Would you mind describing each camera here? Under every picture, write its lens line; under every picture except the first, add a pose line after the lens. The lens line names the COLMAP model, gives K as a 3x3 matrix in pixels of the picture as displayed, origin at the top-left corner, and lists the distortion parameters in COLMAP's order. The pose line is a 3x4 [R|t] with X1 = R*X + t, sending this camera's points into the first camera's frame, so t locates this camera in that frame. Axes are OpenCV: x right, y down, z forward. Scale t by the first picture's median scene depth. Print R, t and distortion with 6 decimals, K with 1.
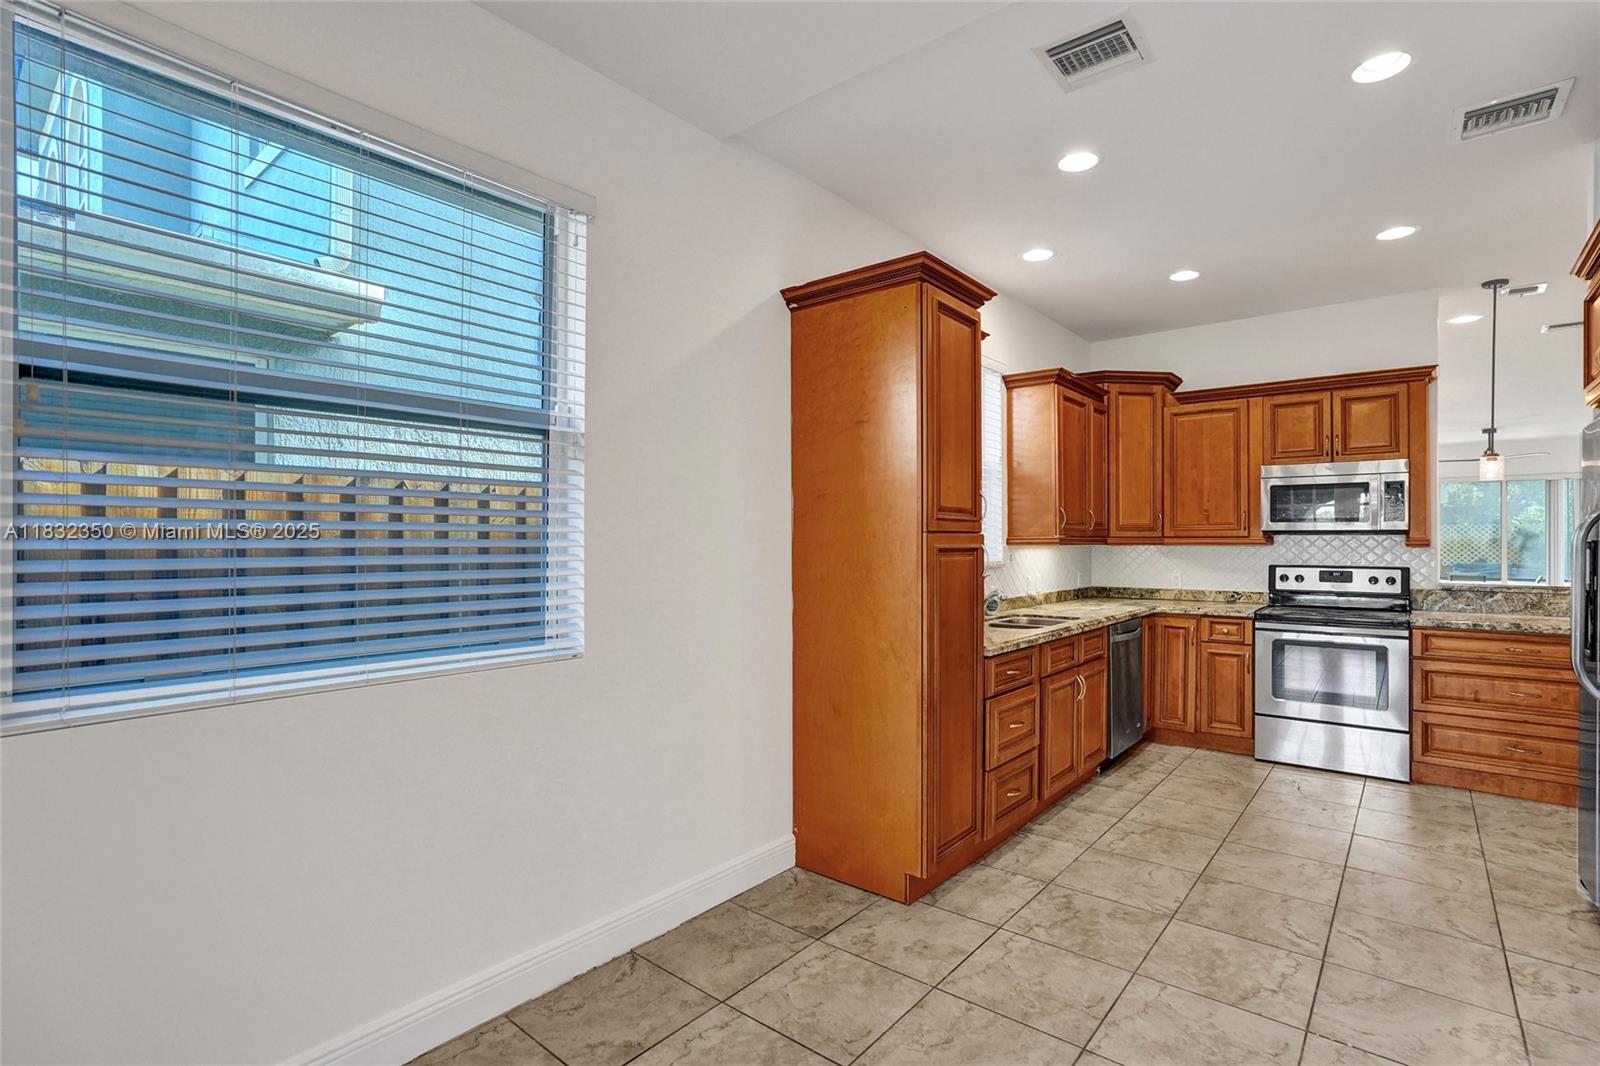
lens RADIAL K [[768.4, 0, 783.6], [0, 768.4, 541.8], [0, 0, 1]] dist [-0.038492, 0.016912]
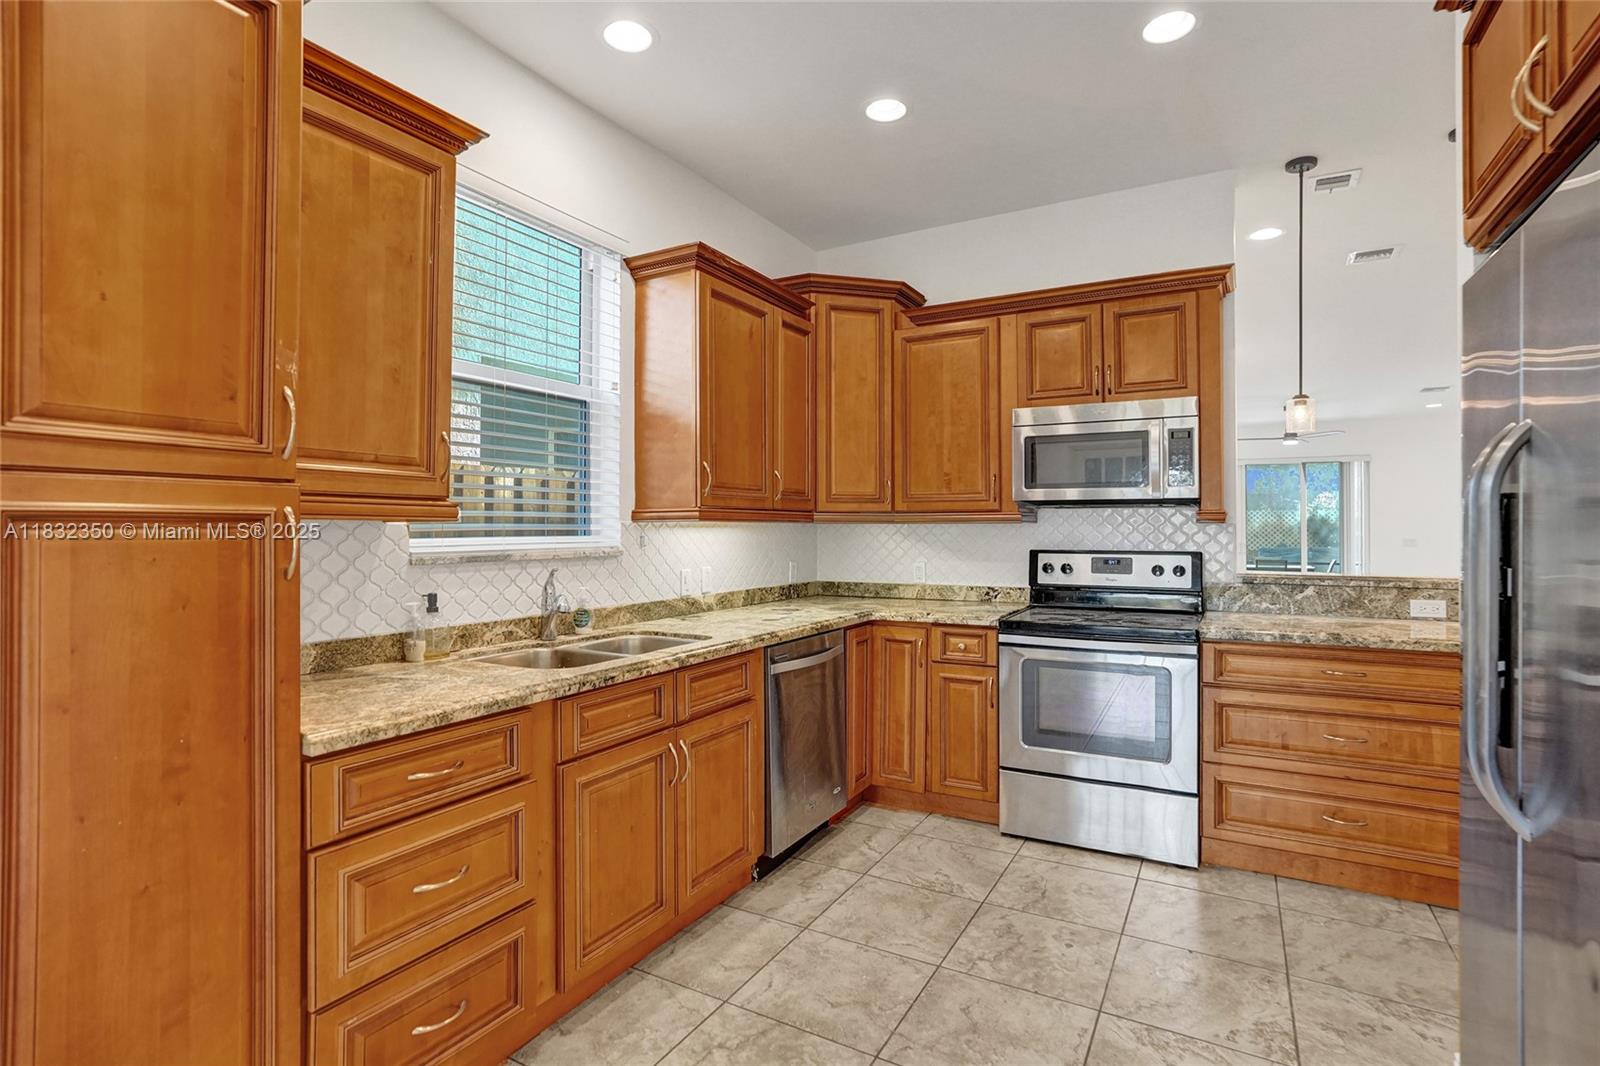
lens RADIAL K [[768.4, 0, 792.0], [0, 768.4, 526.3], [0, 0, 1]] dist [-0.038492, 0.016912]
pose [[0.985154, -0.000643, 0.171674, 0.328209], [0.001523, 0.999986, -0.004991, 0.012488], [-0.171668, 0.005178, 0.985141, 0.360945]]
